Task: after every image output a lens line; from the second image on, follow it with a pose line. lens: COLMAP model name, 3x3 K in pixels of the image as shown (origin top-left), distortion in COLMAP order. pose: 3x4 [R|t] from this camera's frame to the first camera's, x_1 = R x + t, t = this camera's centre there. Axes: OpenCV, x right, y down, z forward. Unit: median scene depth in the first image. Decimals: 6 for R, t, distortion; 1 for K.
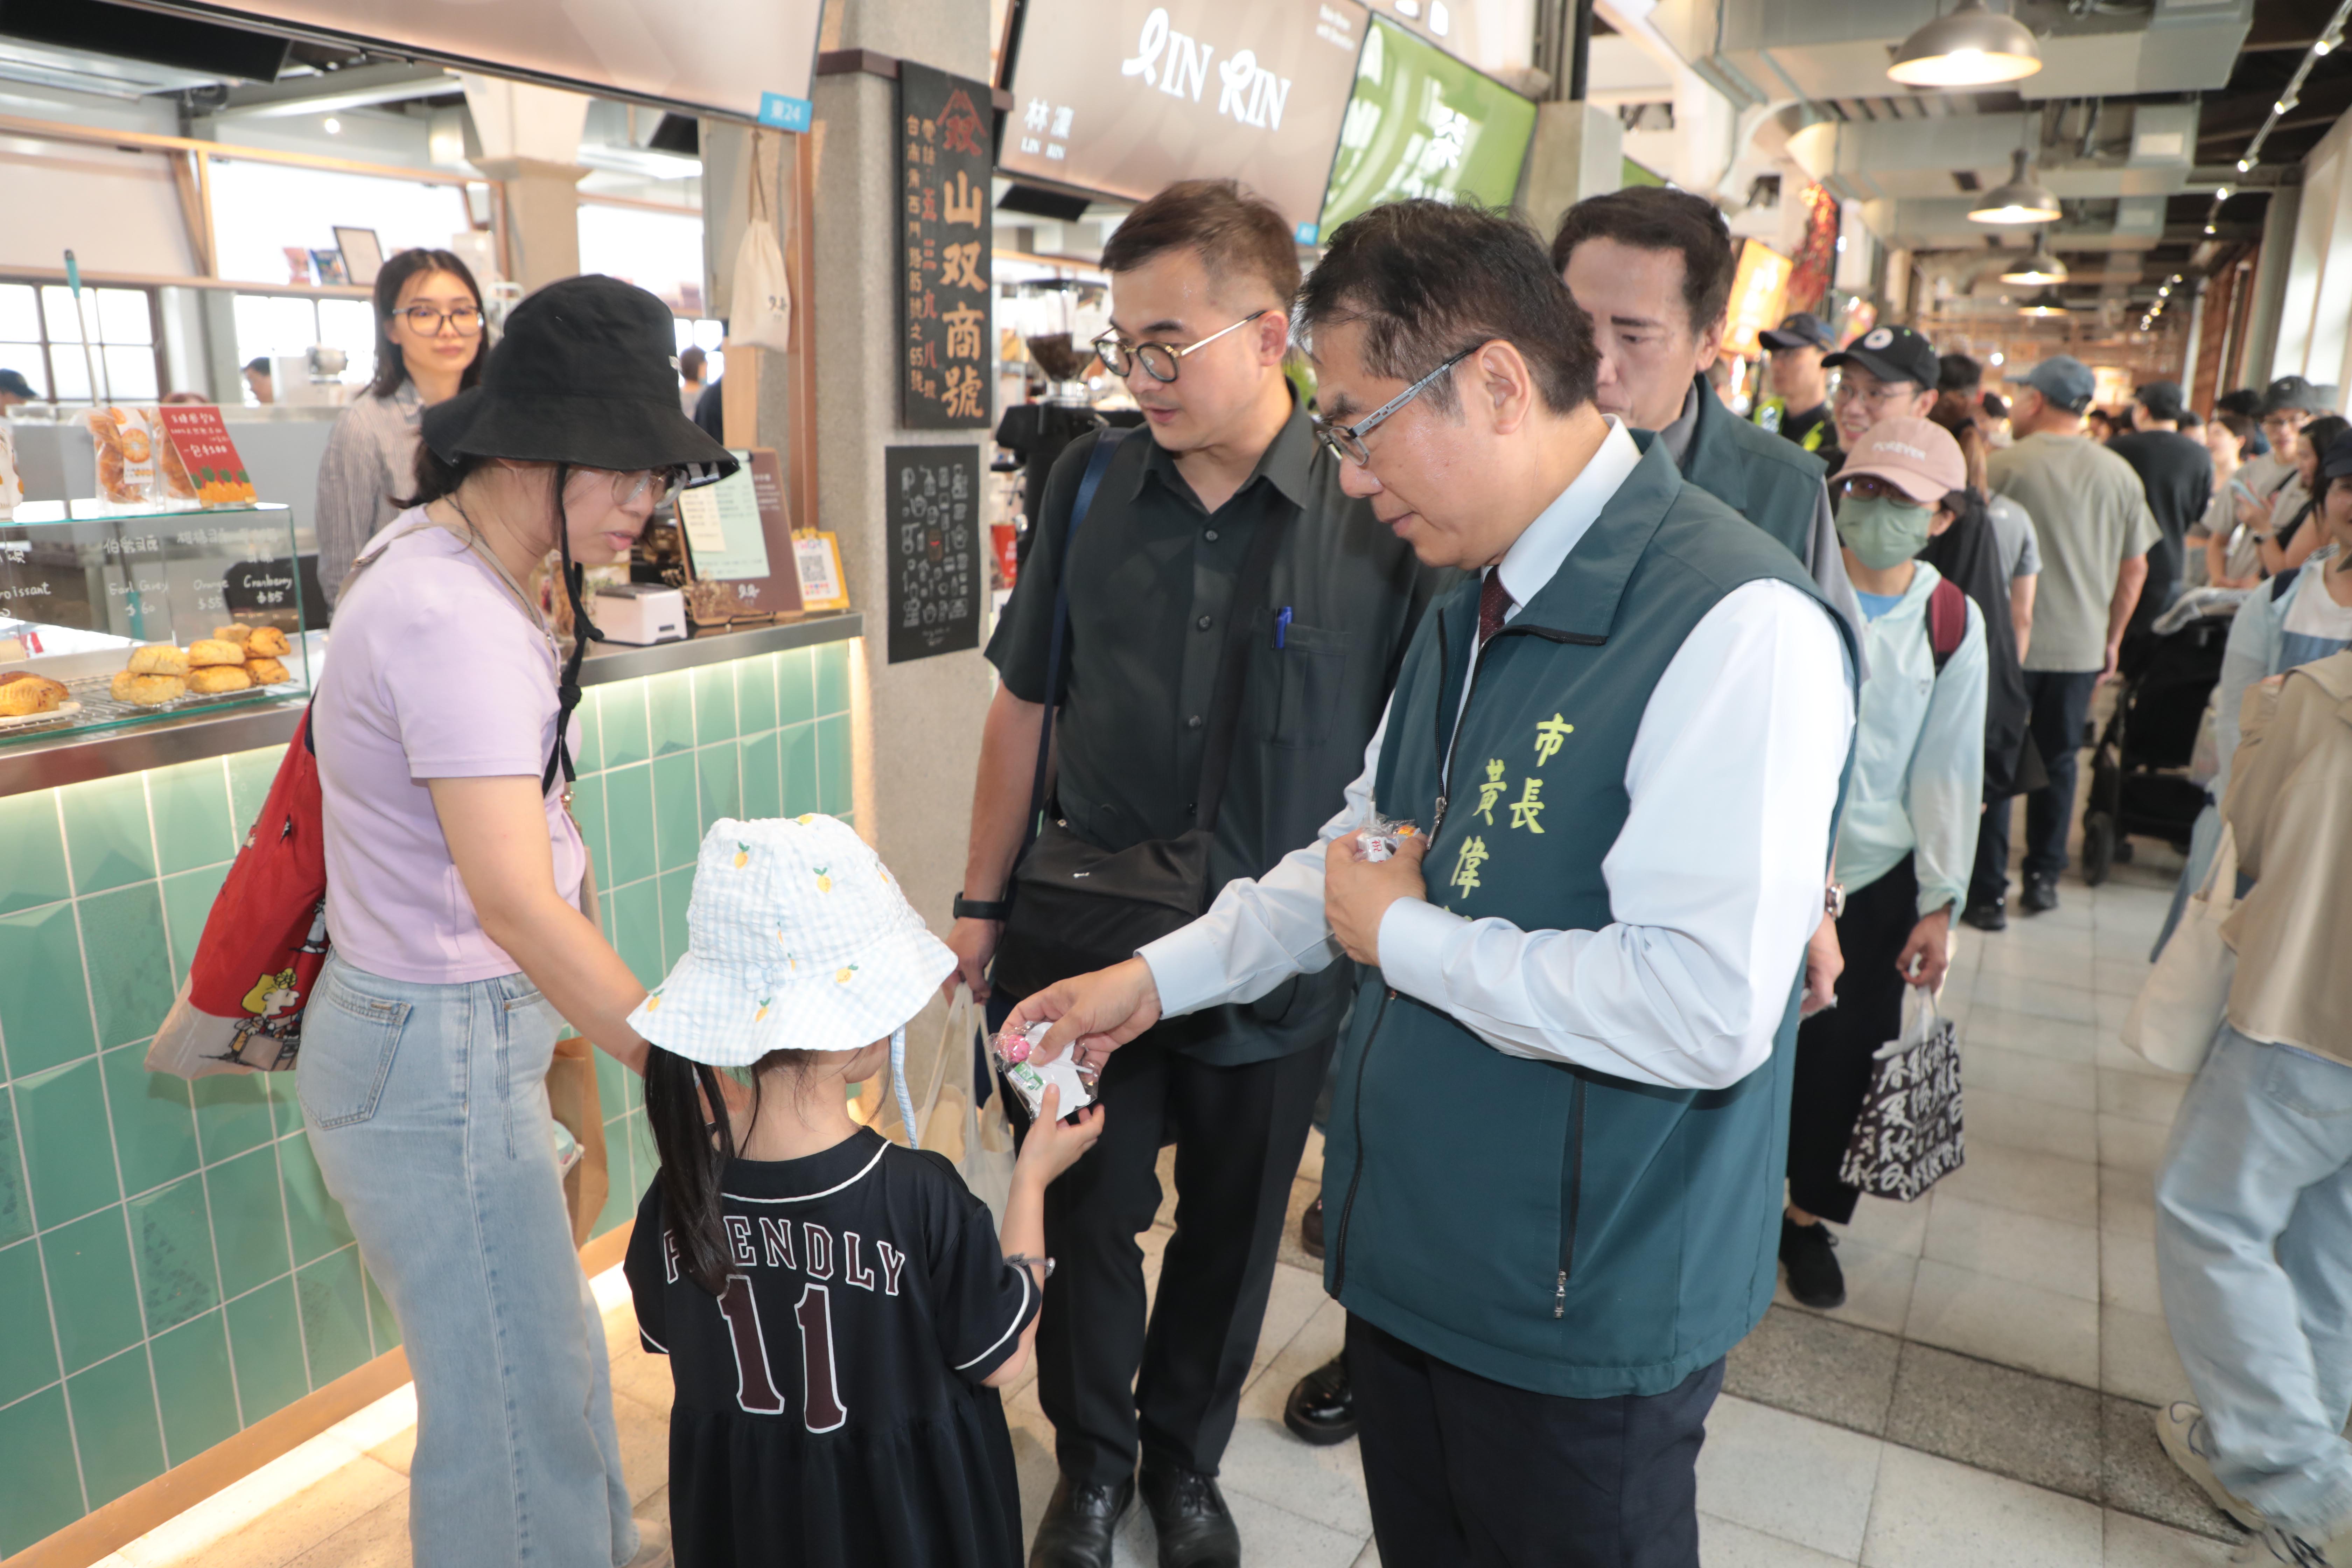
lens RADIAL K [[1574.0, 0, 1176.0], [0, 1574.0, 784.0], [0, 0, 1]] dist [-0.070134, 0.006354]
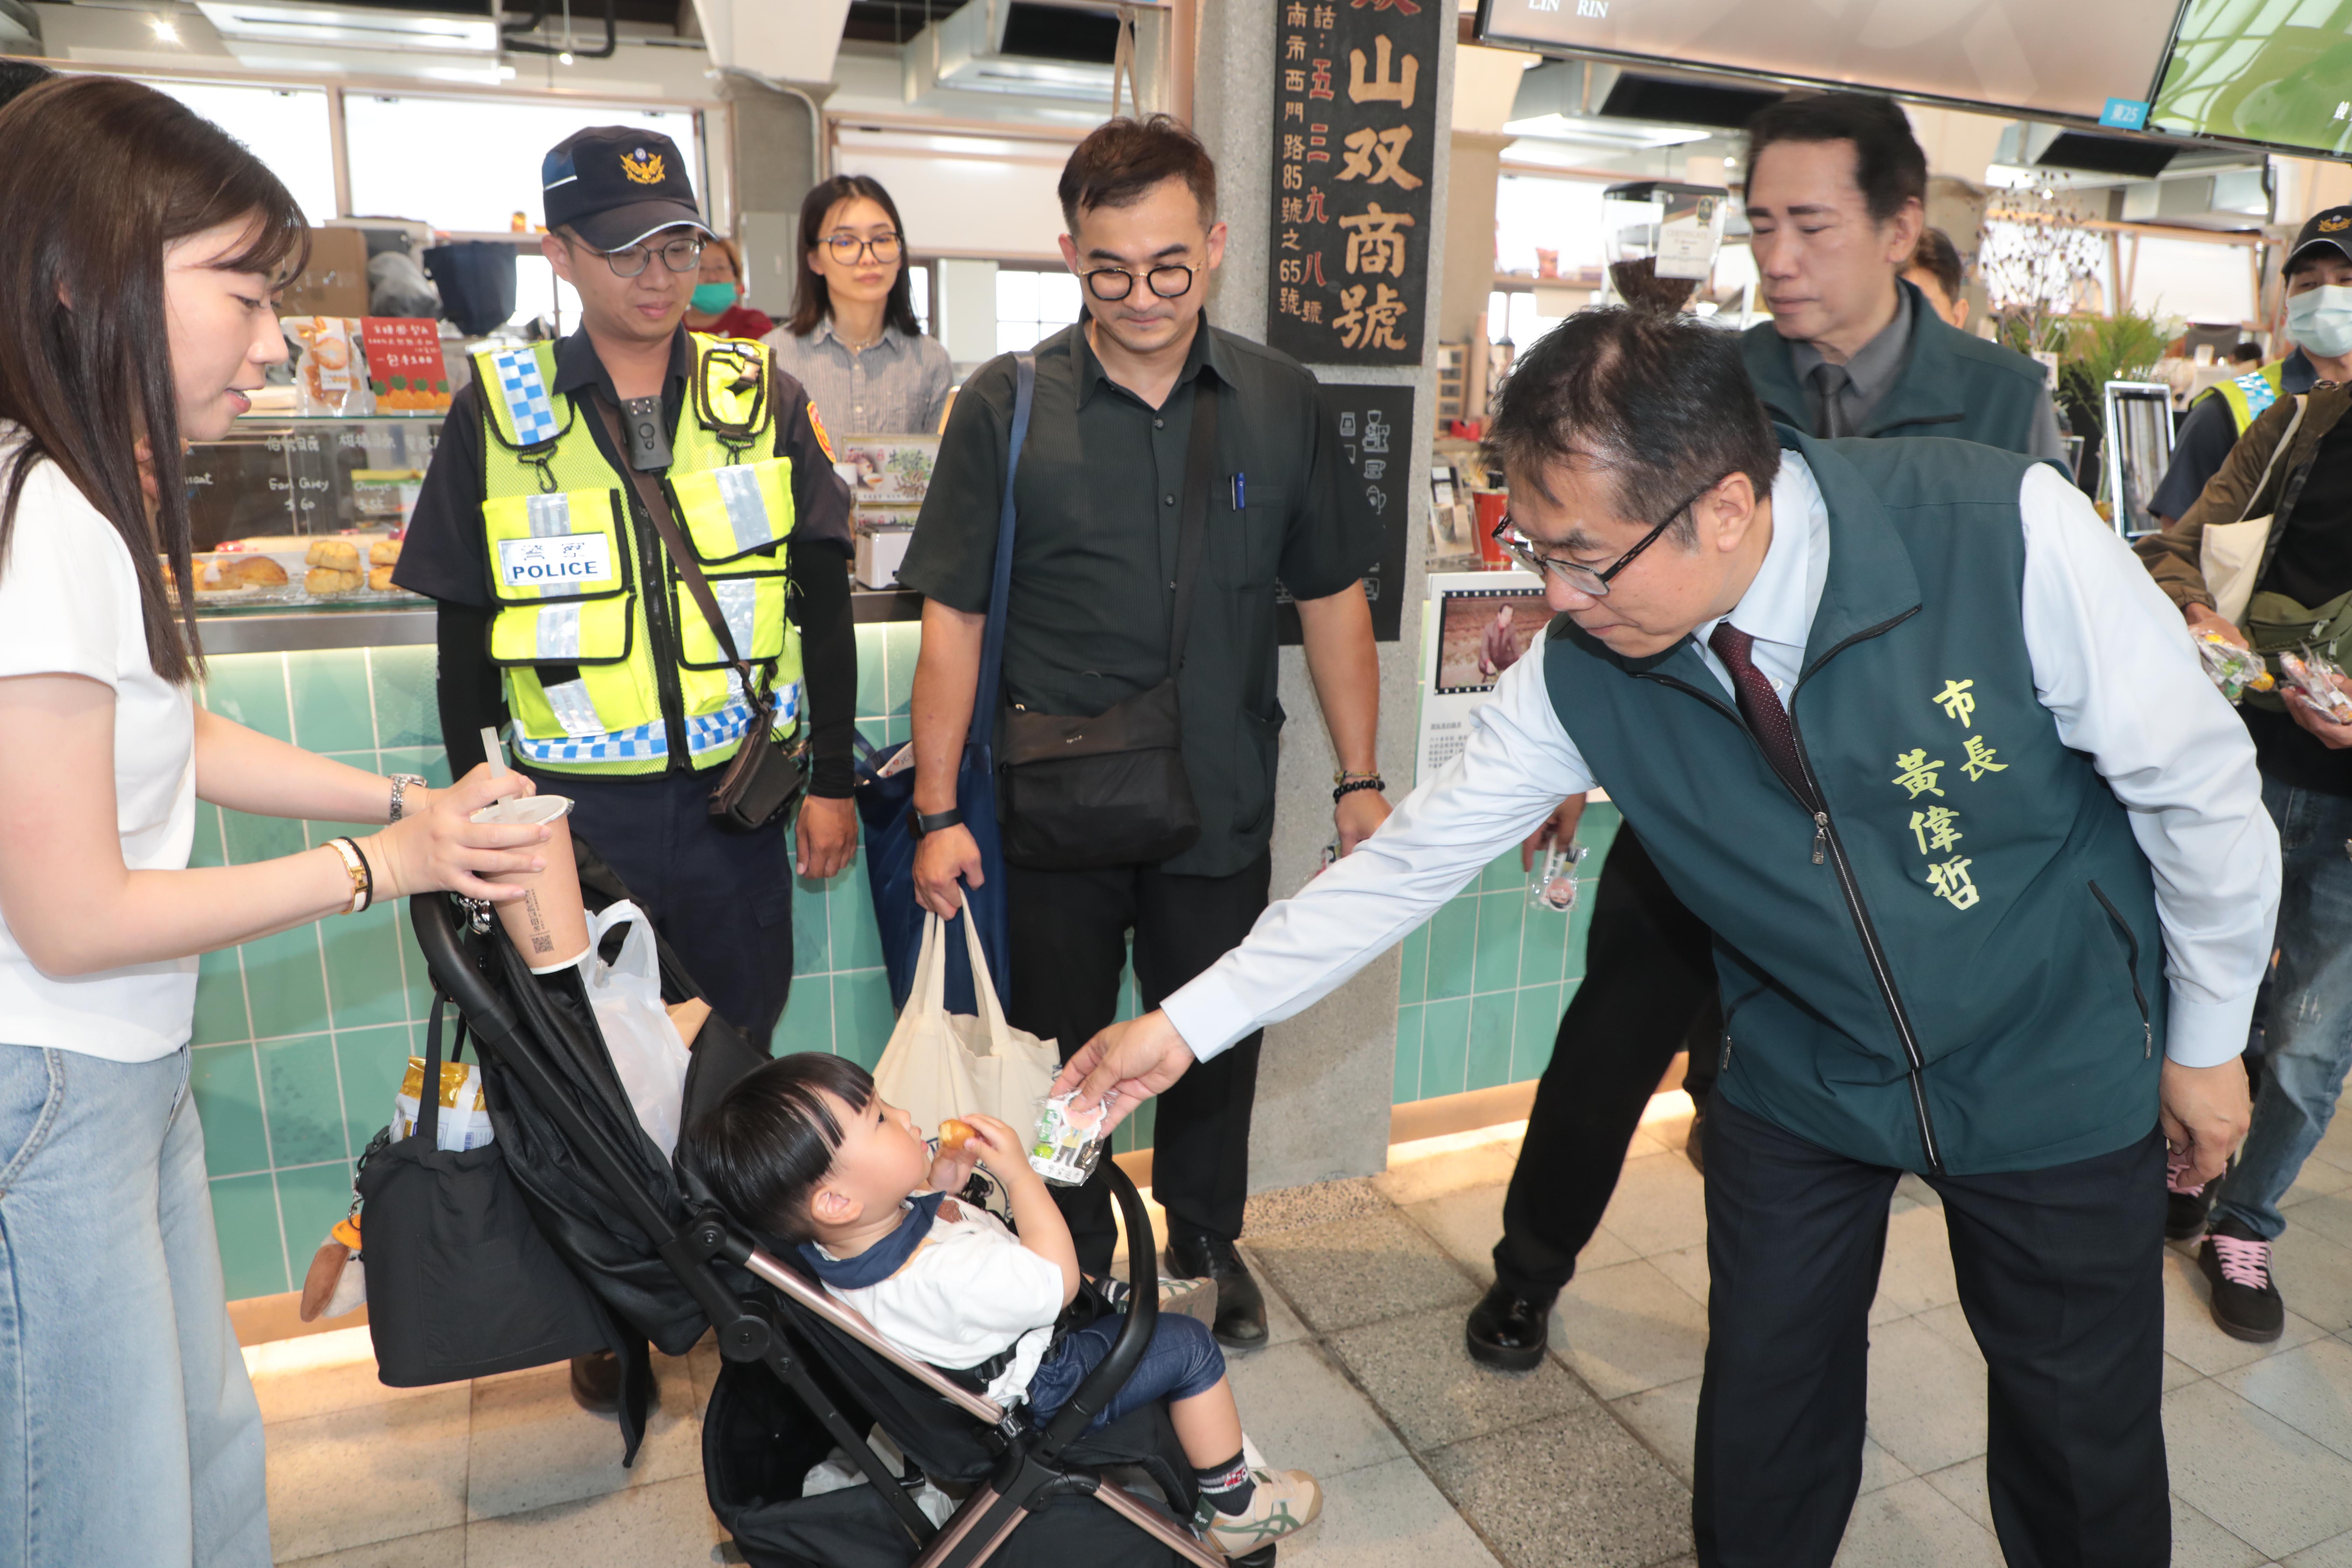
lens RADIAL K [[1574.0, 0, 1176.0], [0, 1574.0, 784.0], [0, 0, 1]] dist [-0.070134, 0.006354]
pose [[0.785882, 0.151481, -0.599536, 0.301227], [-0.150002, 0.987274, 0.052824, -0.043711], [0.599908, 0.048418, 0.798603, 0.321116]]
